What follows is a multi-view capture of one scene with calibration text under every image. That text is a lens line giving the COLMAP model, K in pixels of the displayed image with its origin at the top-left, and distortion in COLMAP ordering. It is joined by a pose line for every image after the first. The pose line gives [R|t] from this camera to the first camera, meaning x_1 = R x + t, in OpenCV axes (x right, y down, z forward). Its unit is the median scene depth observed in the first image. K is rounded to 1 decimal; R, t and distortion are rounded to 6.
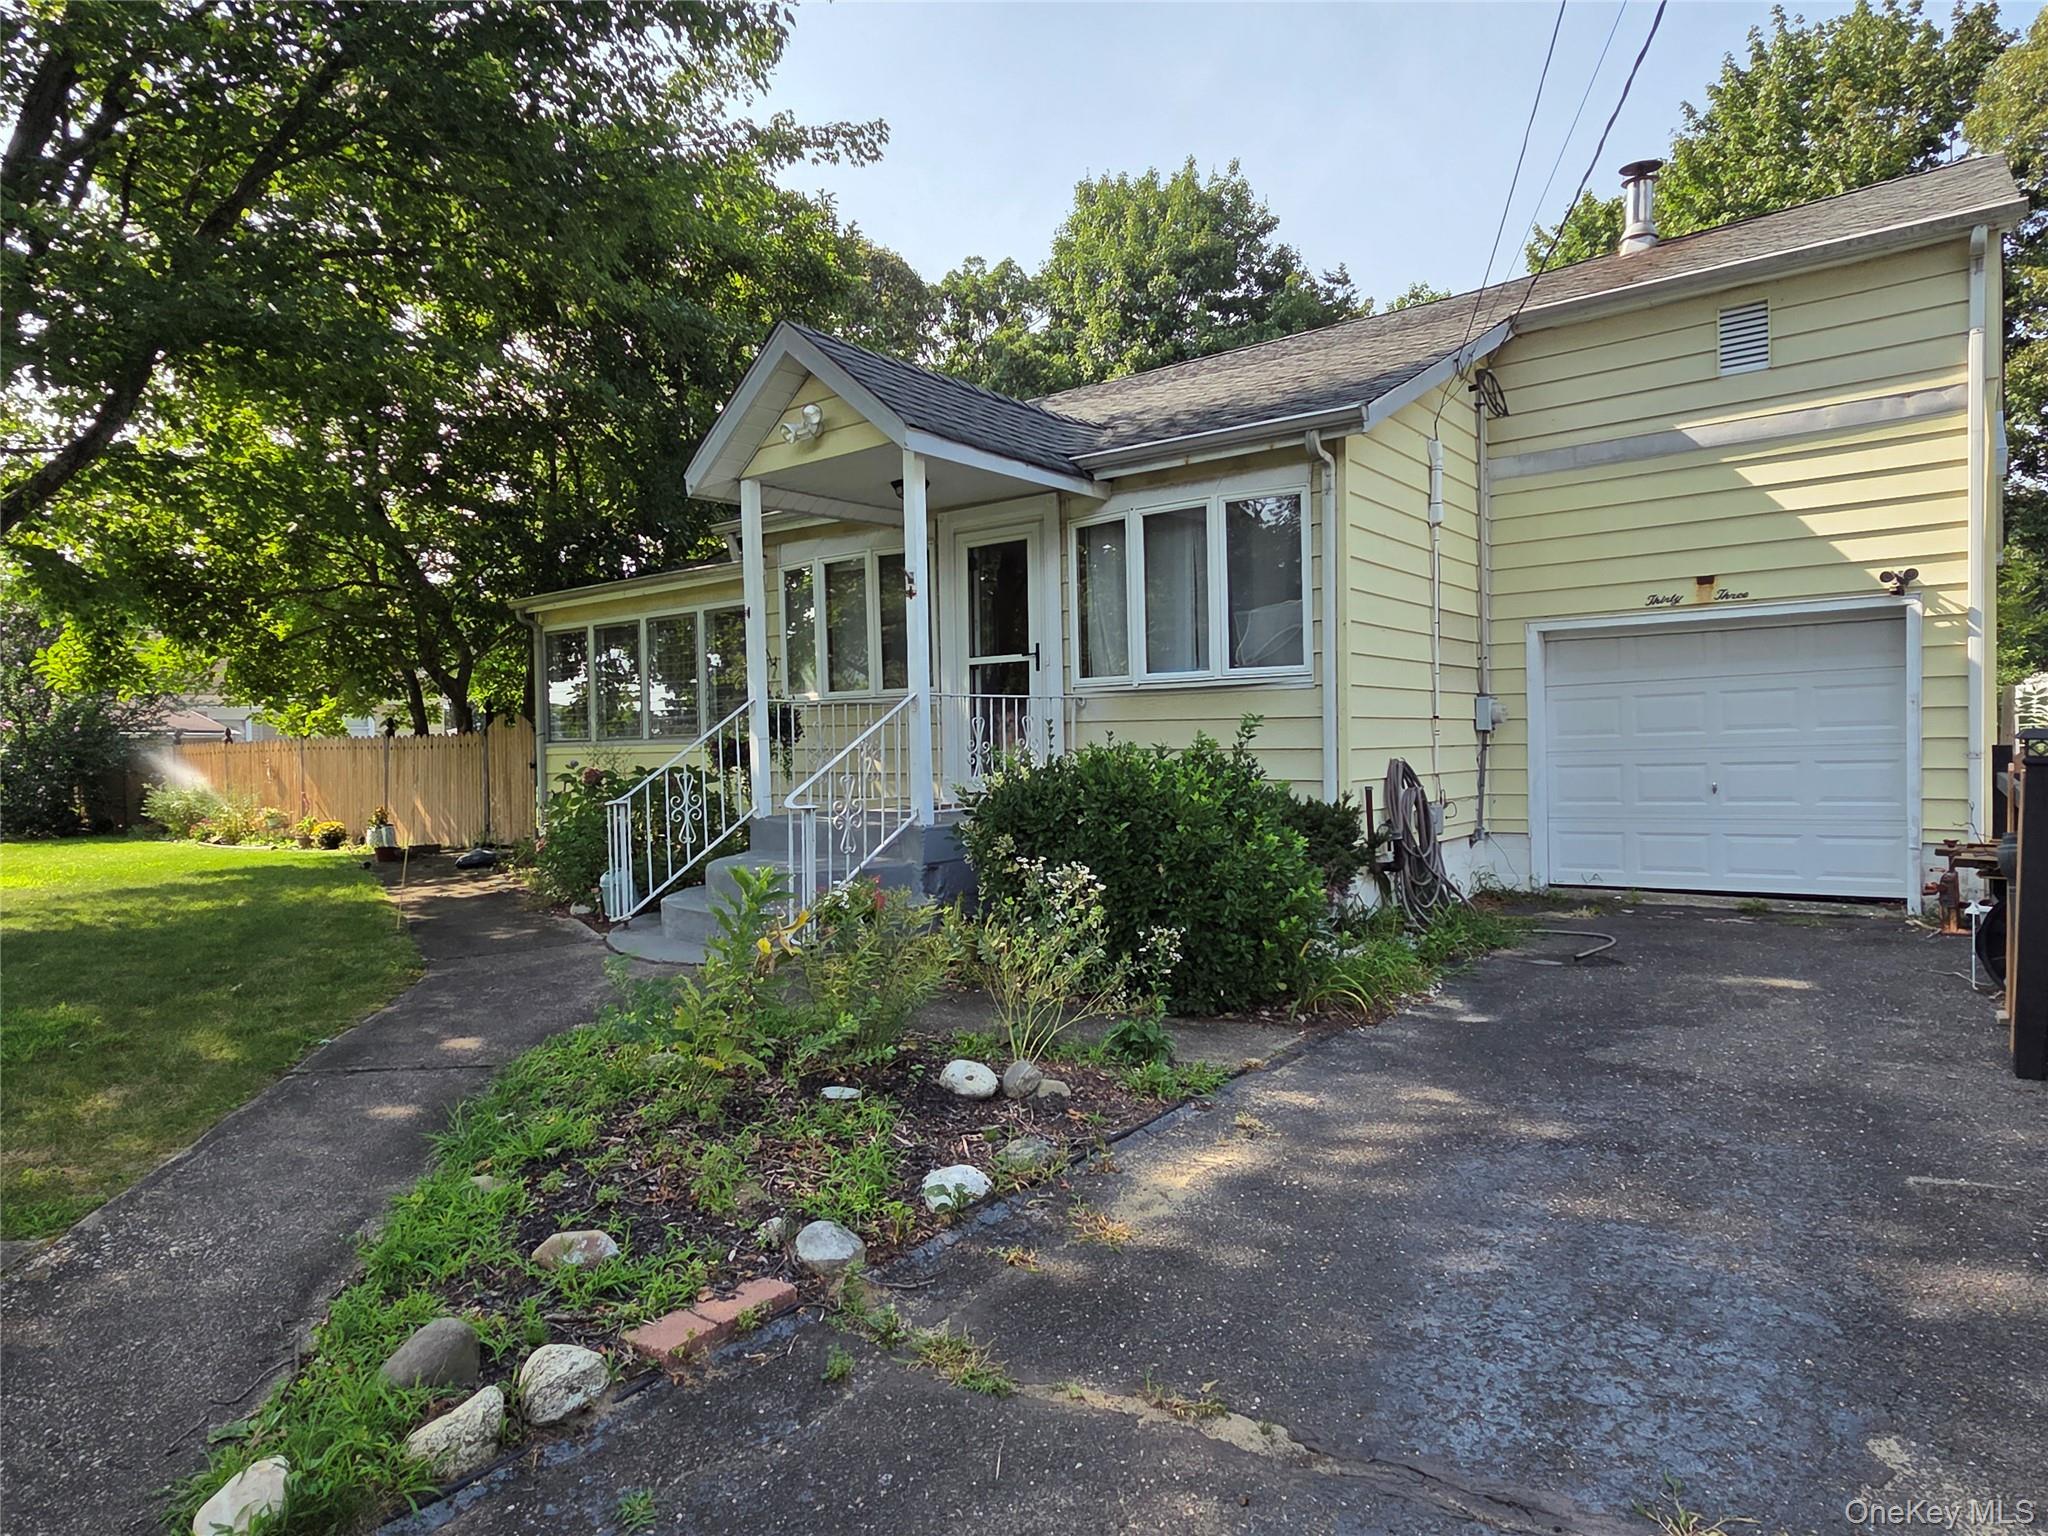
lens RADIAL K [[1188.3, 0, 1026.7], [0, 1188.3, 760.6], [0, 0, 1]] dist [0.008232, 0.001229]
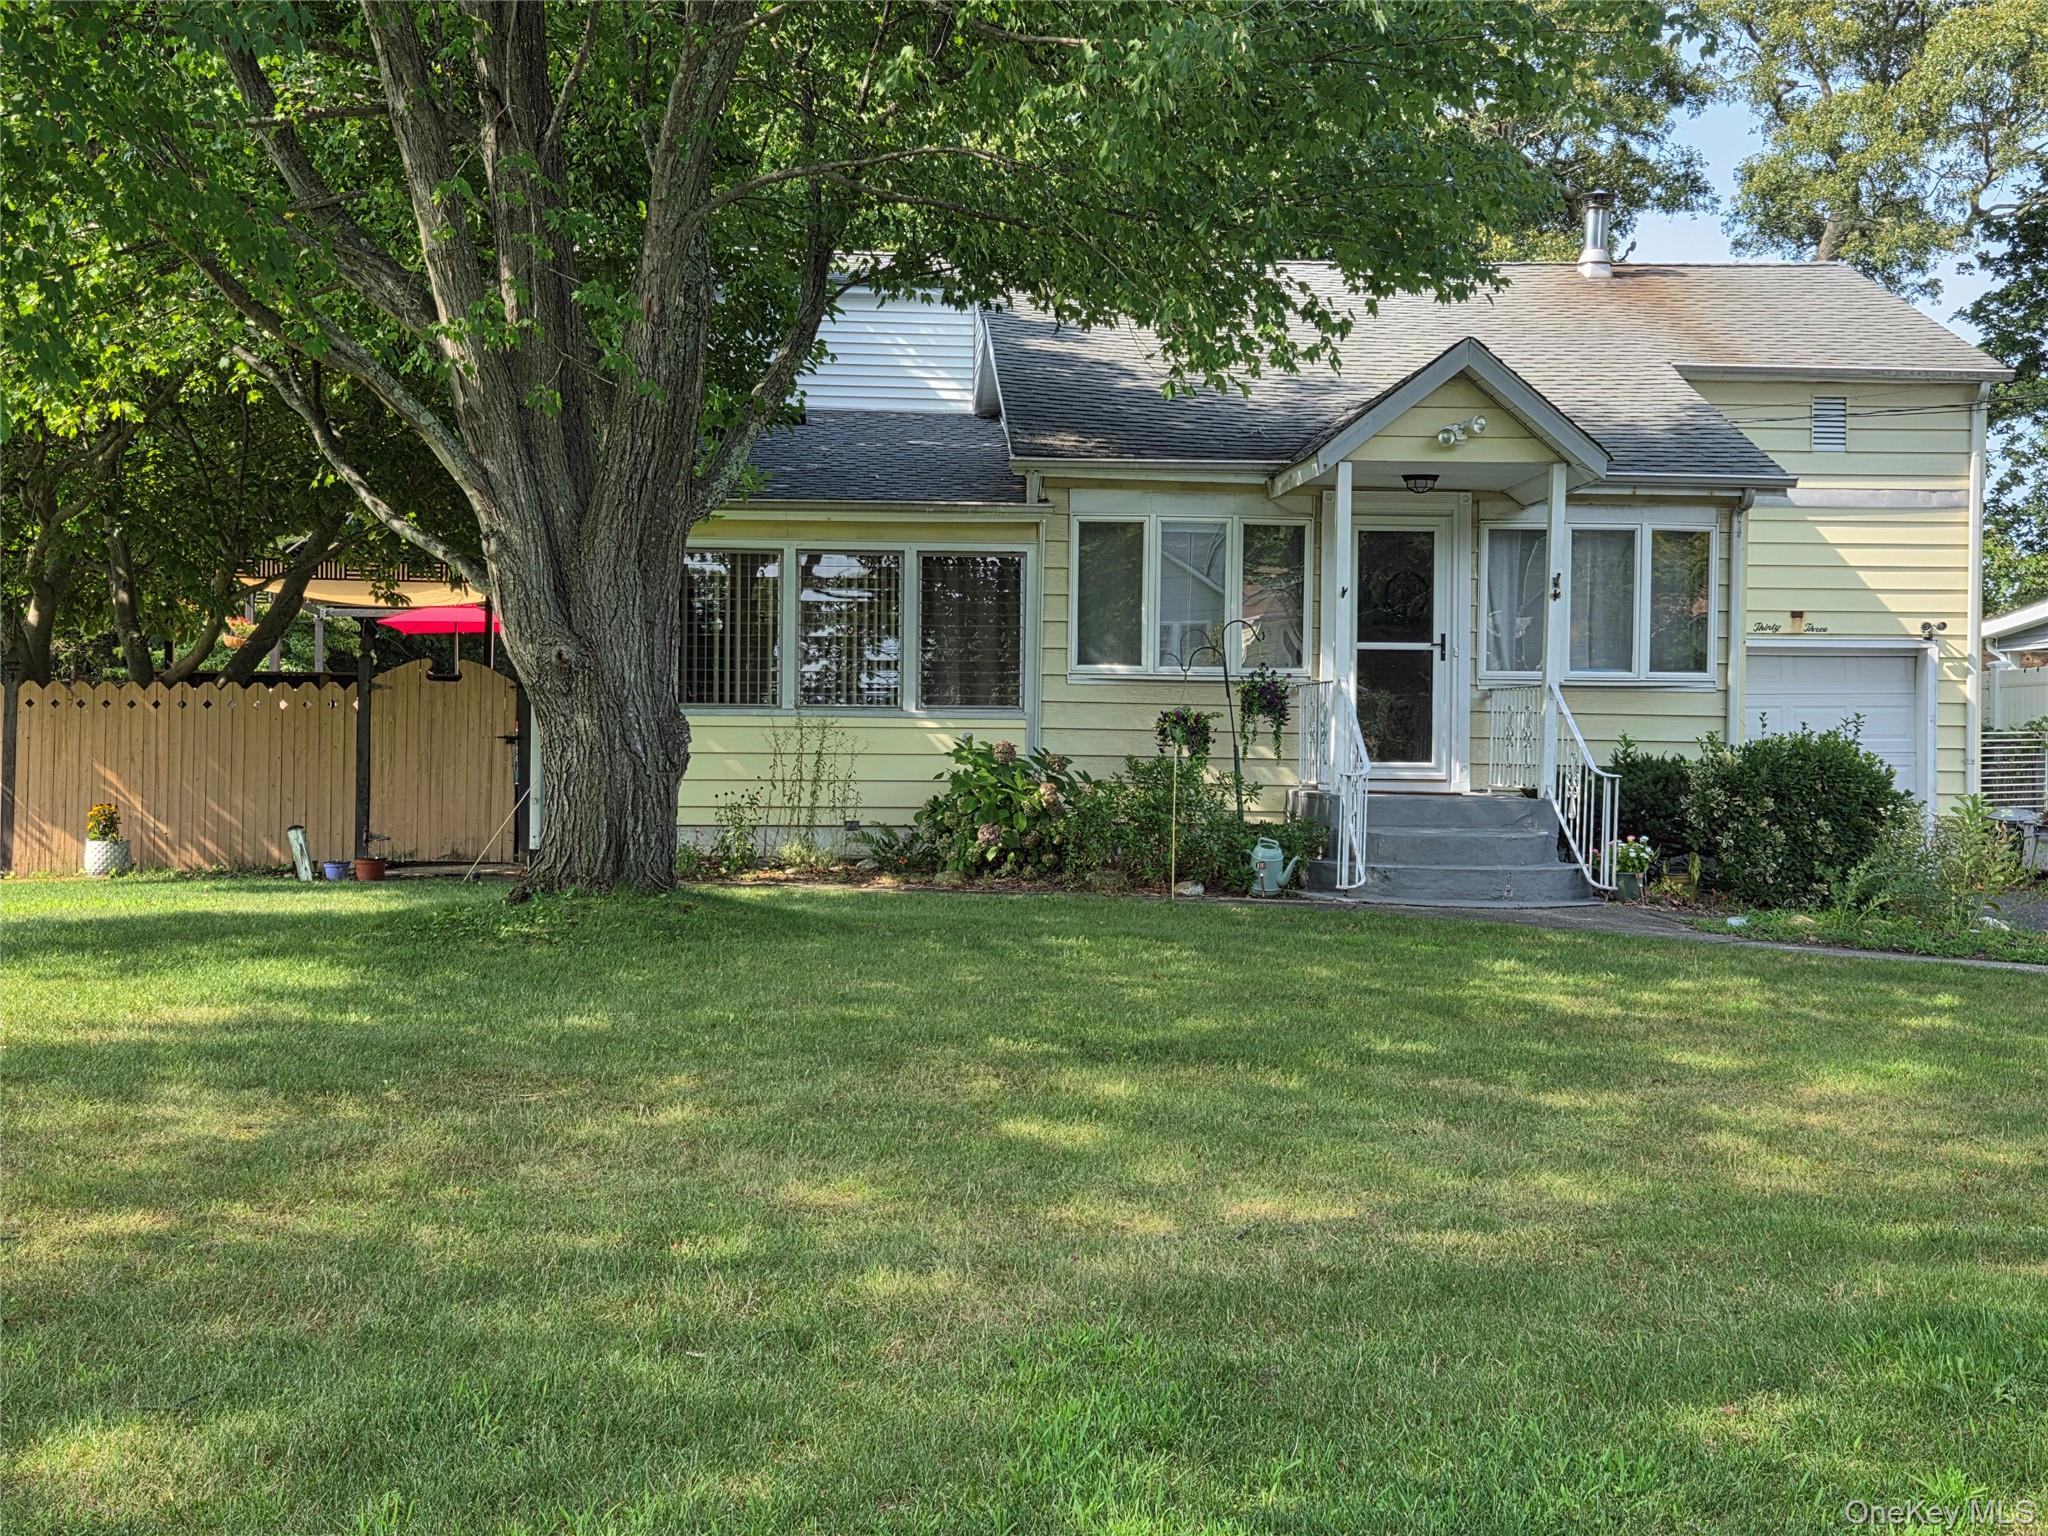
lens RADIAL K [[2494.4, 0, 1038.9], [0, 2494.4, 765.3], [0, 0, 1]] dist [0.060275, 0.000000]
pose [[0.739760, 0.024201, 0.672436, -1.726705], [-0.011530, 0.999662, -0.023293, 0.070856], [-0.672772, 0.009479, 0.739789, -0.372025]]
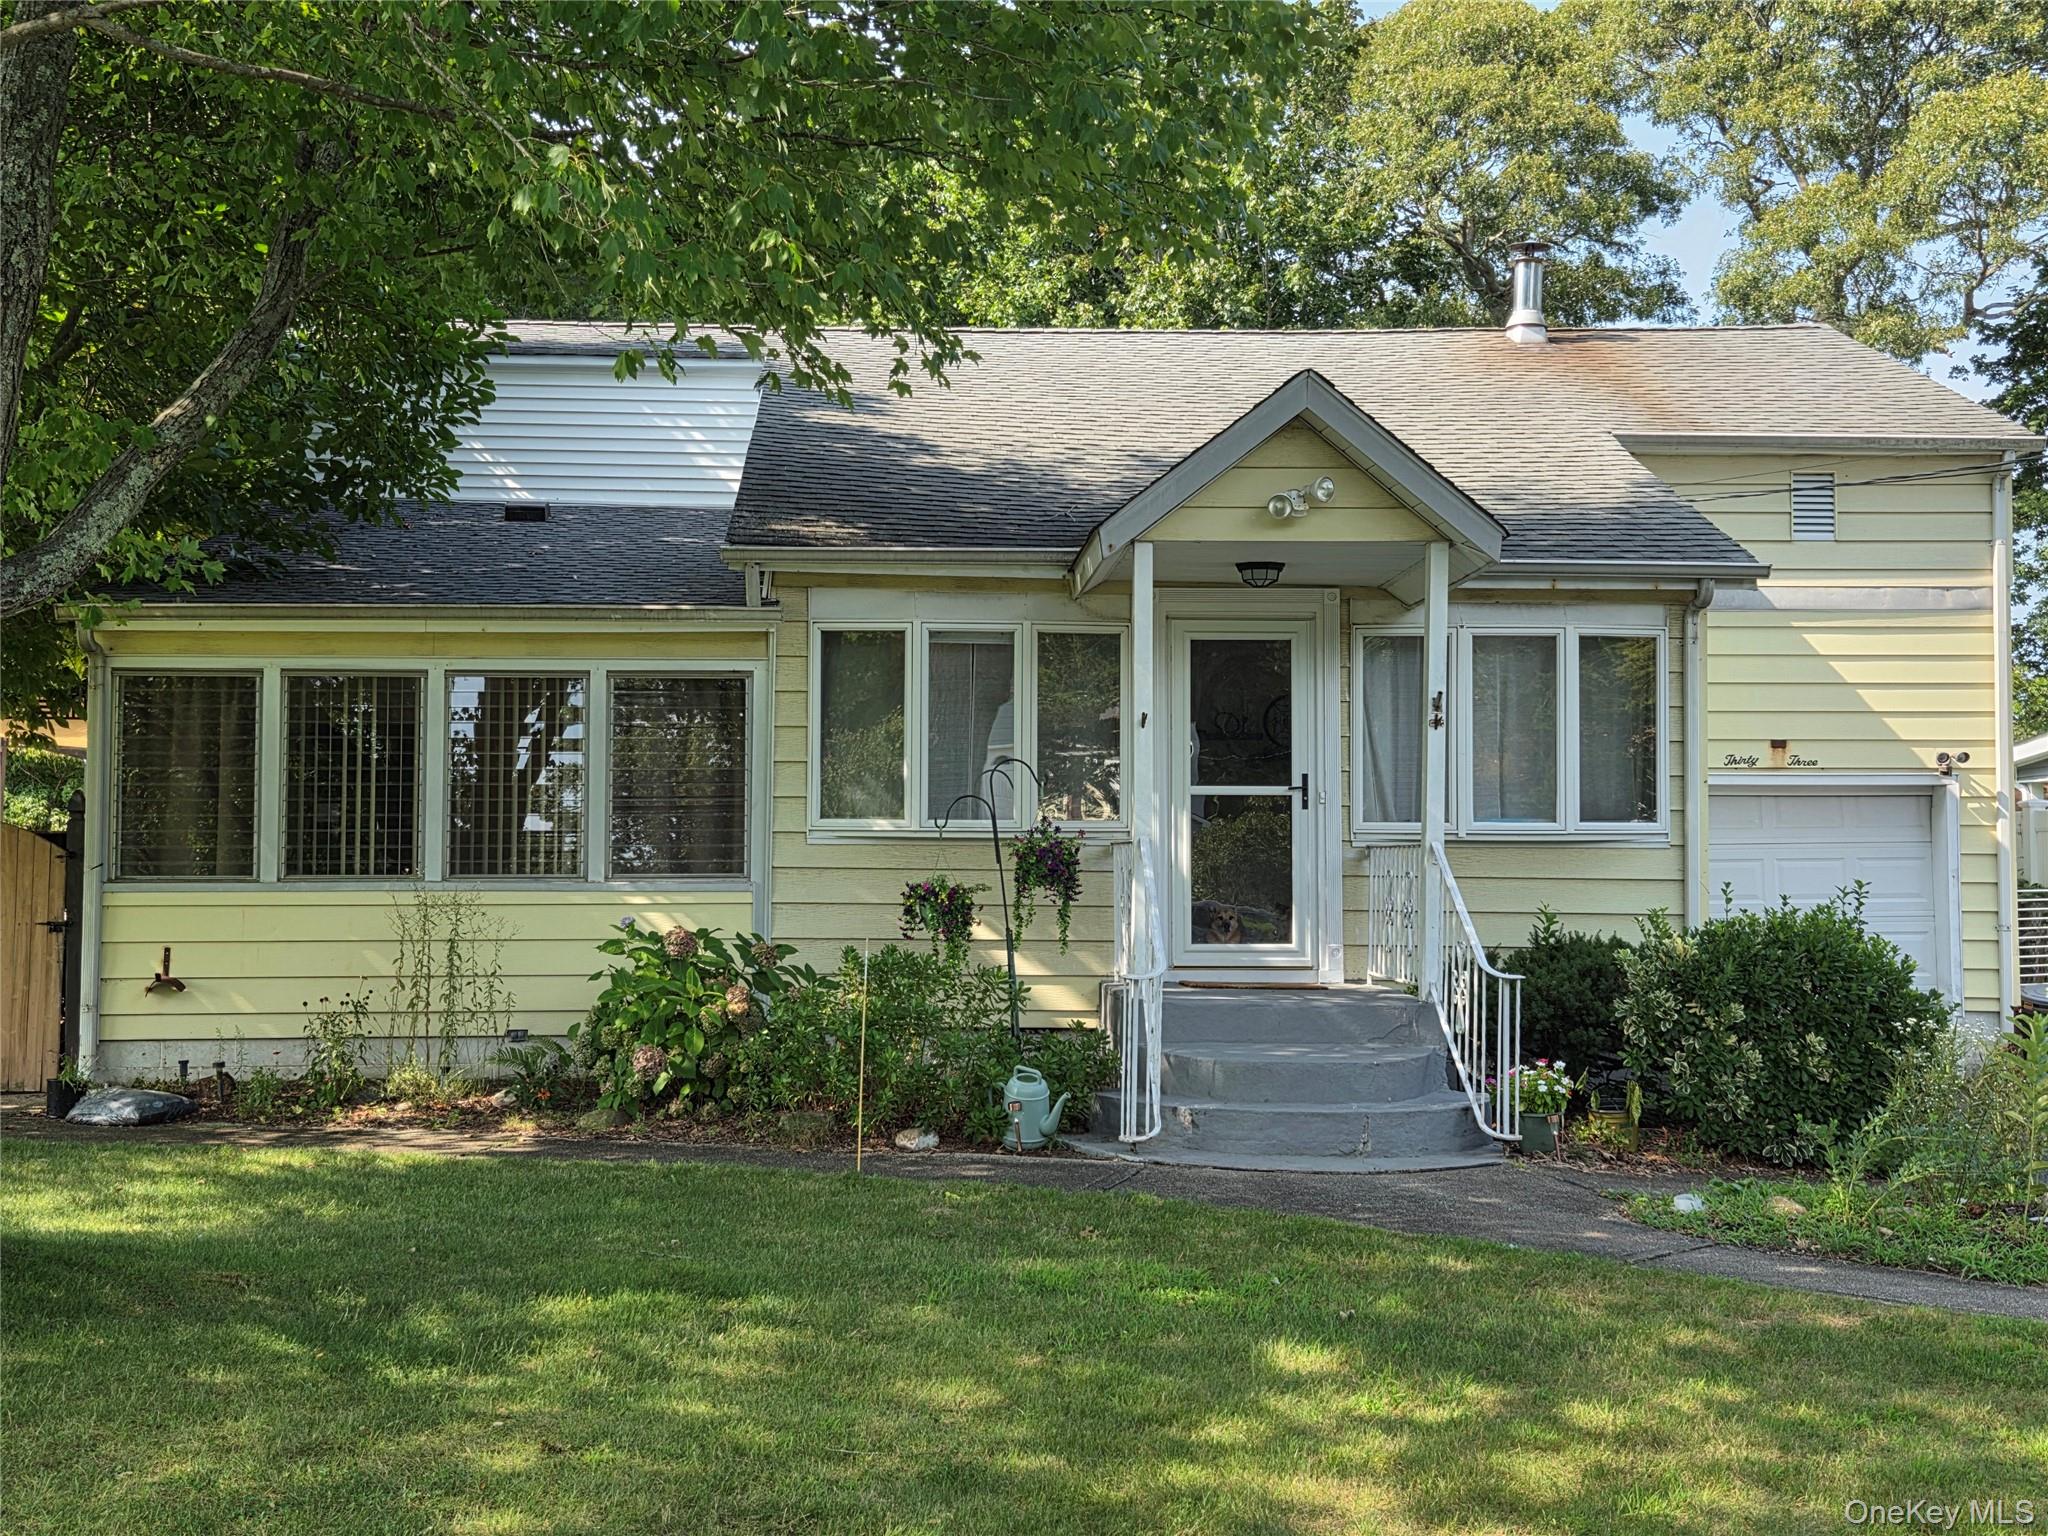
lens RADIAL K [[2367.0, 0, 1018.6], [0, 2367.0, 760.4], [0, 0, 1]] dist [0.065250, 0.000000]
pose [[0.755118, 0.053687, 0.653387, -1.166920], [-0.004310, 0.997026, -0.076942, 0.013629], [-0.655574, 0.055284, 0.753104, -0.052640]]
